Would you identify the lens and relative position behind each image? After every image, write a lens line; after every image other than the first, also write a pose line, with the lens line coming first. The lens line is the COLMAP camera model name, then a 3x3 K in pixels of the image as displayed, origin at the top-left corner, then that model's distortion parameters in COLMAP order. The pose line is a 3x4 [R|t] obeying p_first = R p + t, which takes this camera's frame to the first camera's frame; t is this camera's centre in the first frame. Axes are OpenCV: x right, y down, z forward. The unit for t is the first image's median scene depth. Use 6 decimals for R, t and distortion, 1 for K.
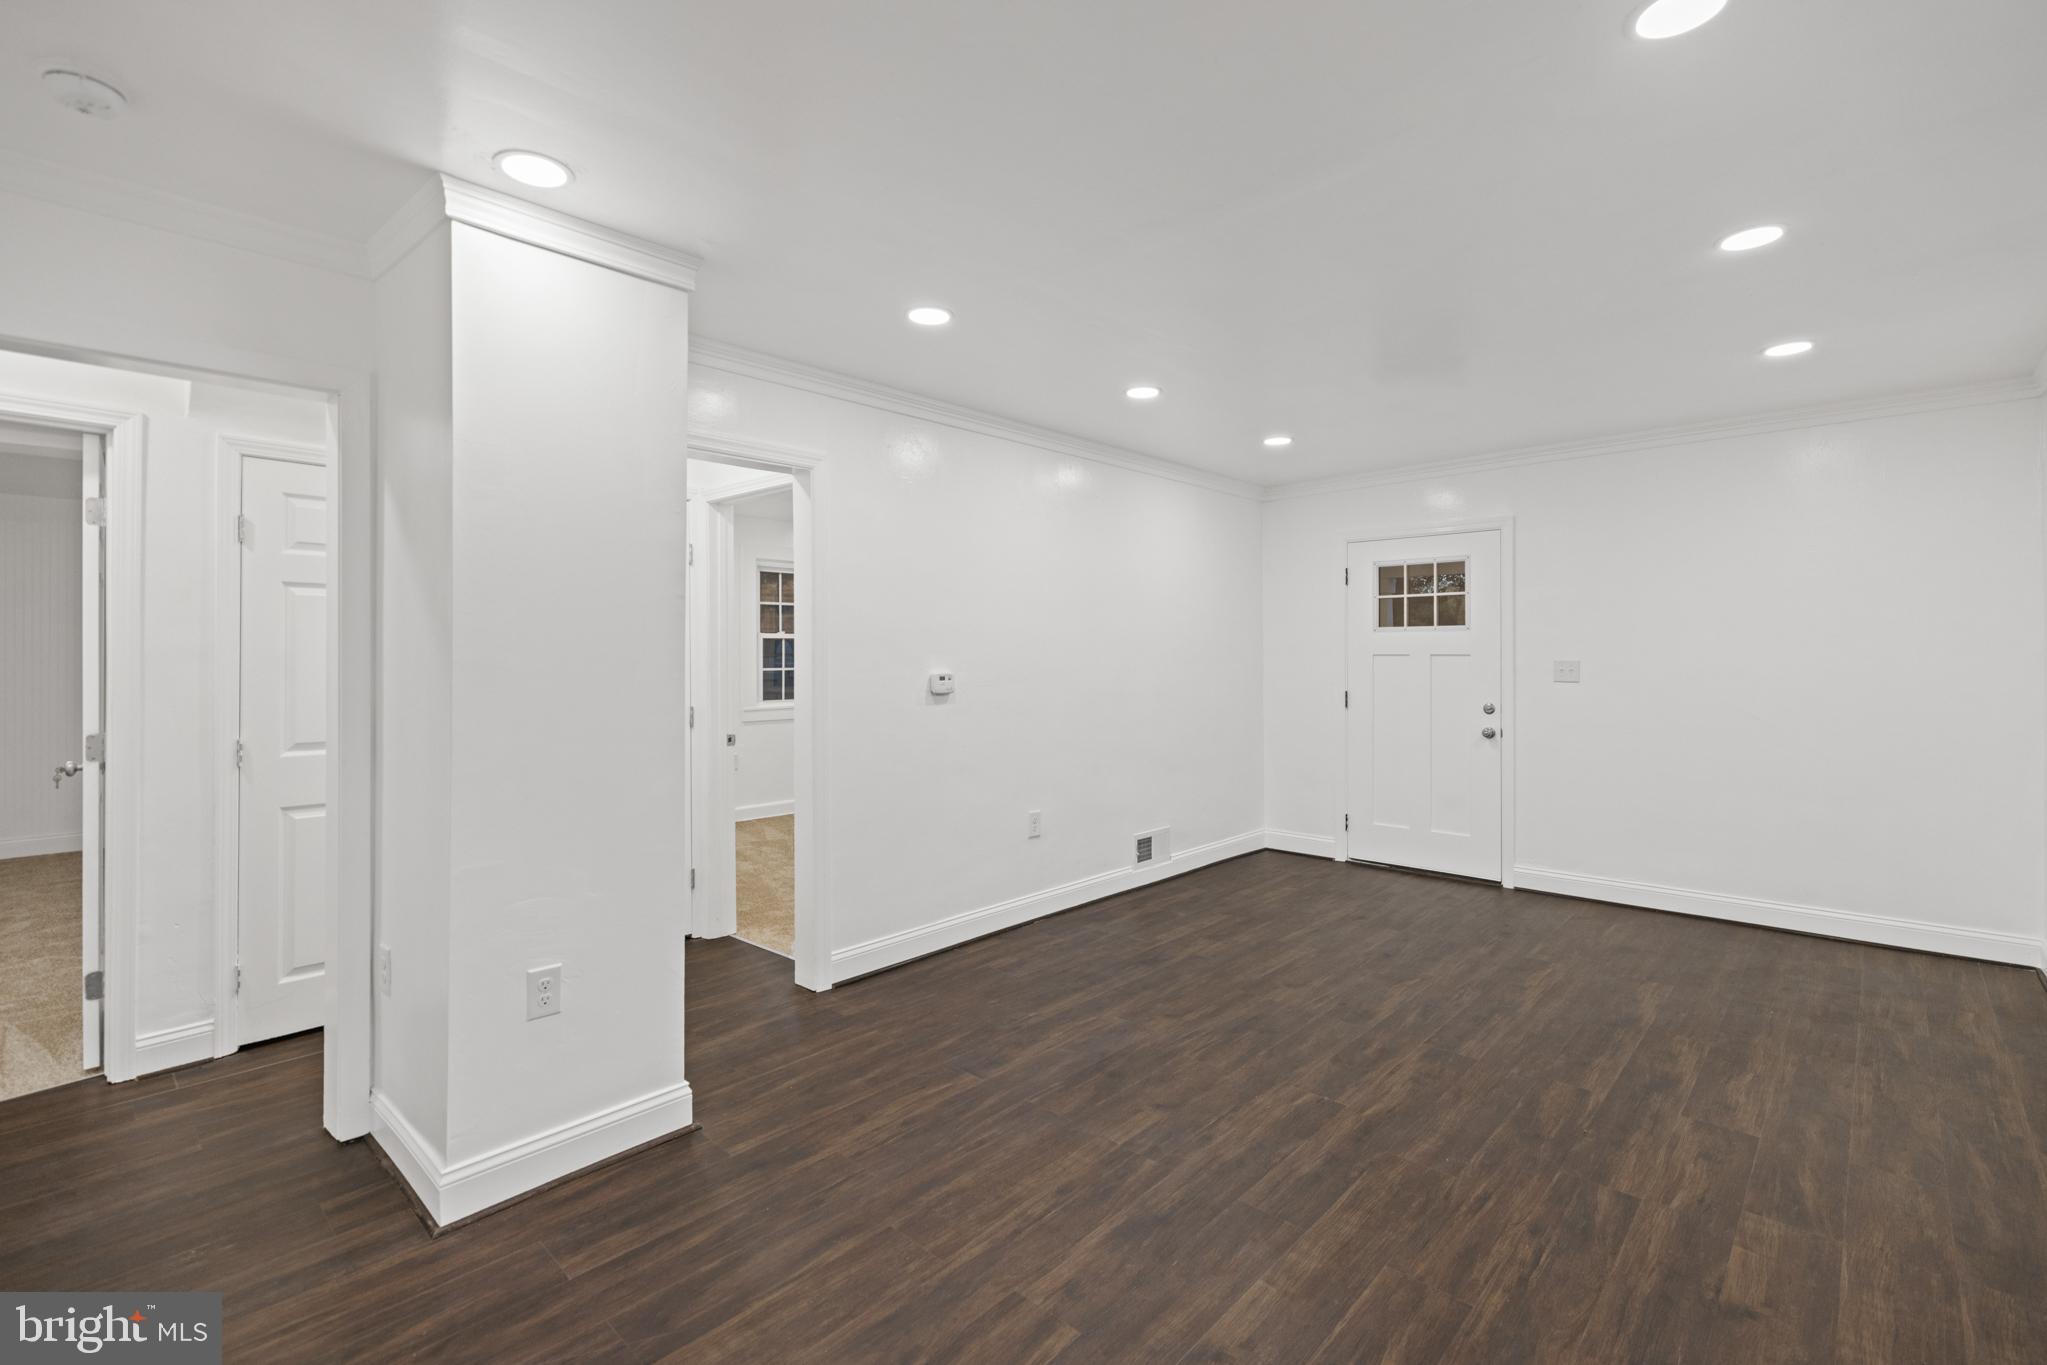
lens RADIAL K [[888.2, 0, 1023.5], [0, 888.2, 682.5], [0, 0, 1]] dist [0.002846, 0.000106]
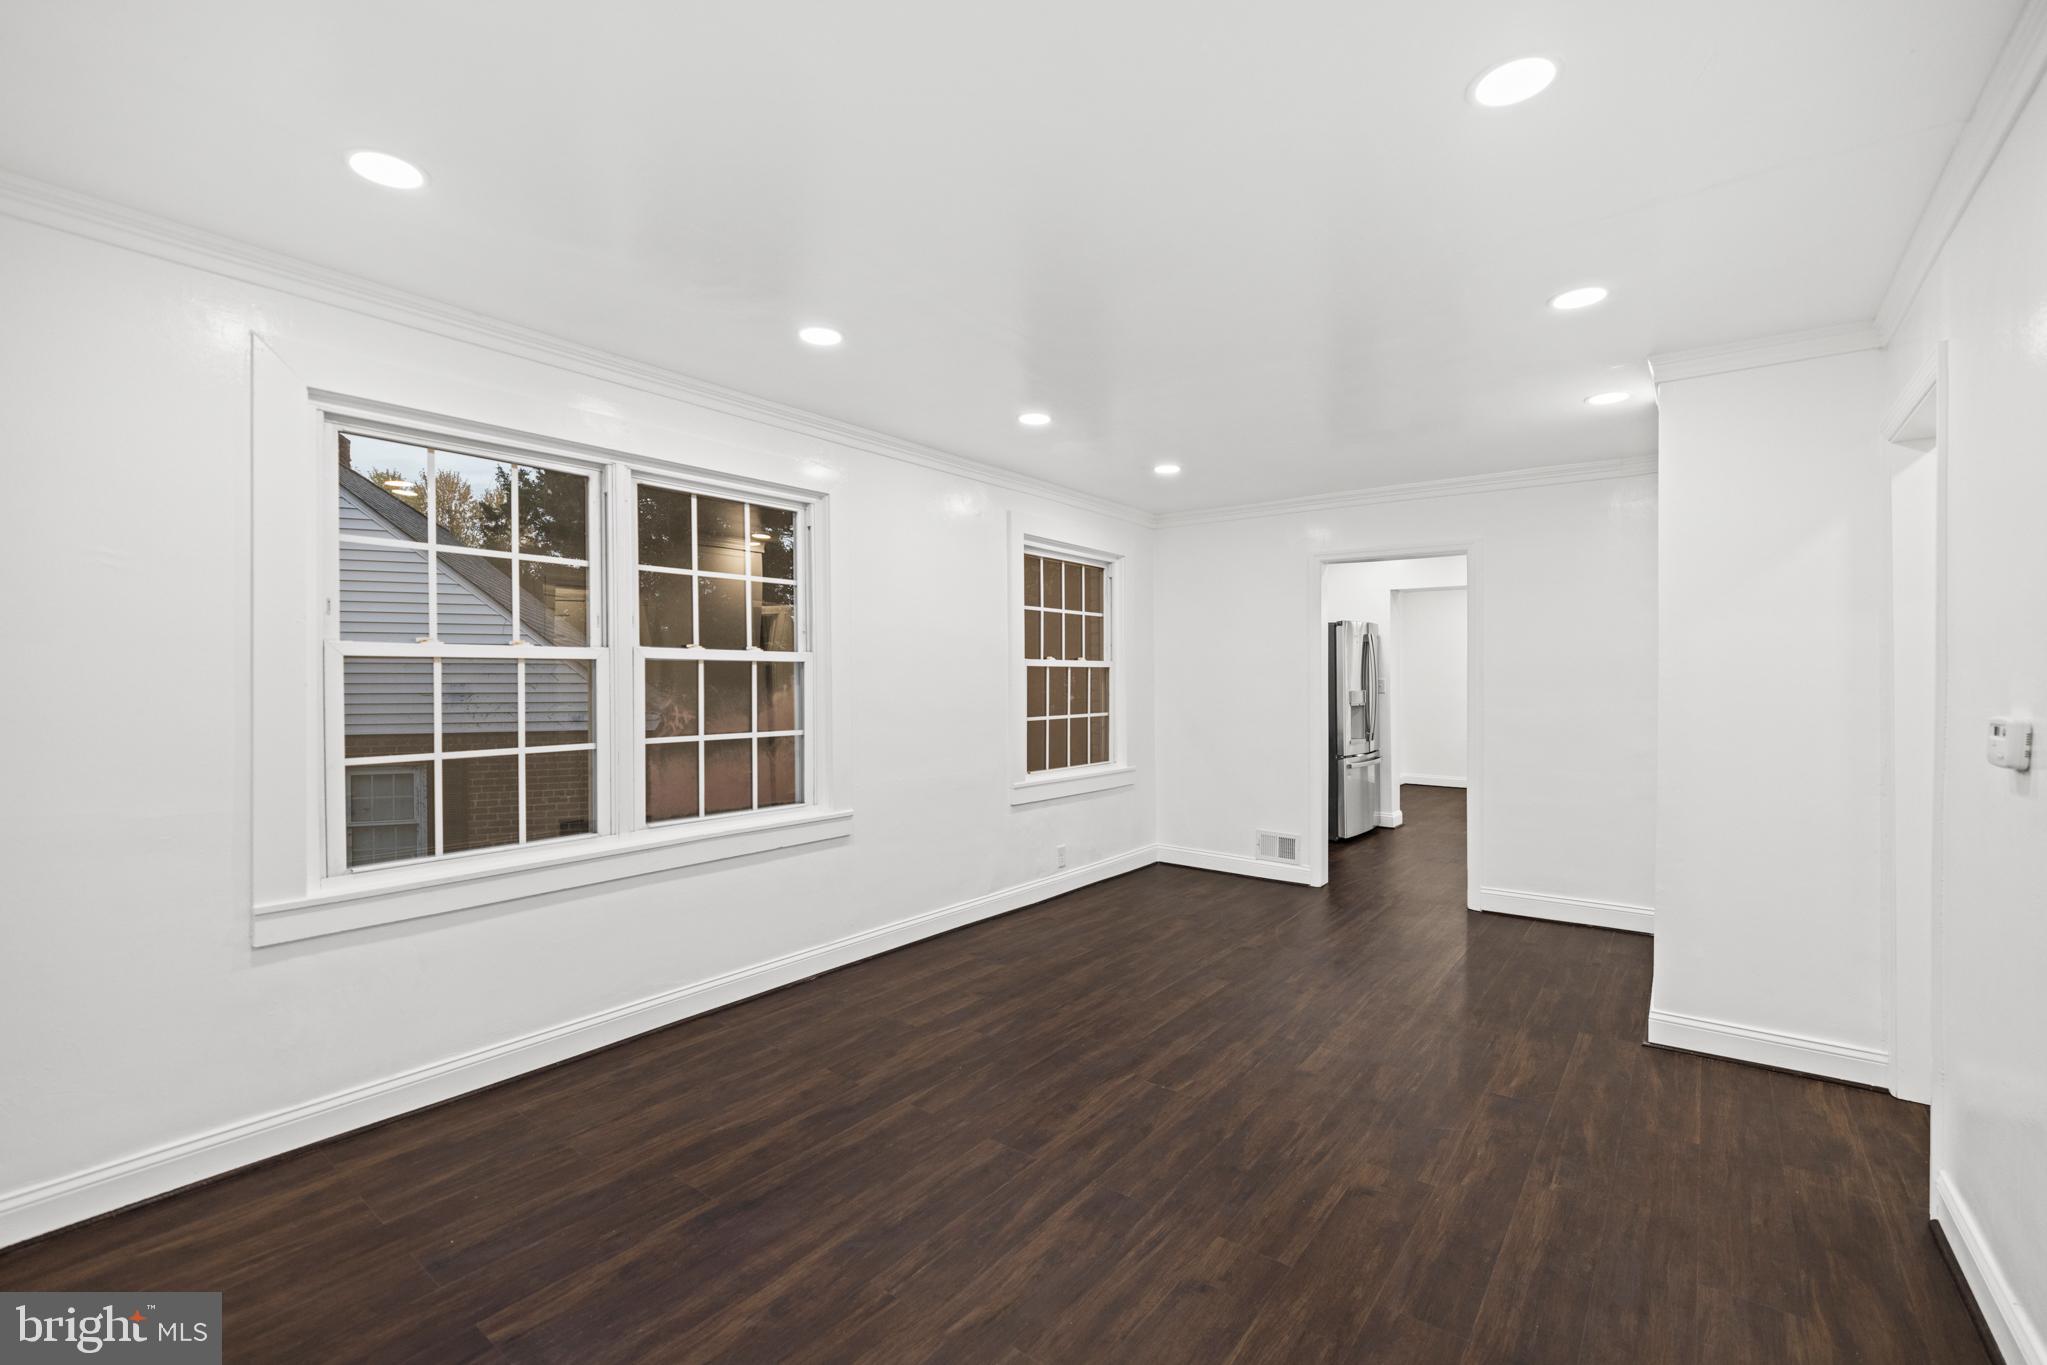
lens RADIAL K [[835.3, 0, 1016.2], [0, 835.3, 674.3], [0, 0, 1]] dist [0.001241, 0.000159]
pose [[-0.995775, 0.002297, -0.091796, 0.589232], [-0.000104, 0.999658, 0.026137, -0.061342], [0.091825, 0.026037, -0.995435, 1.912855]]
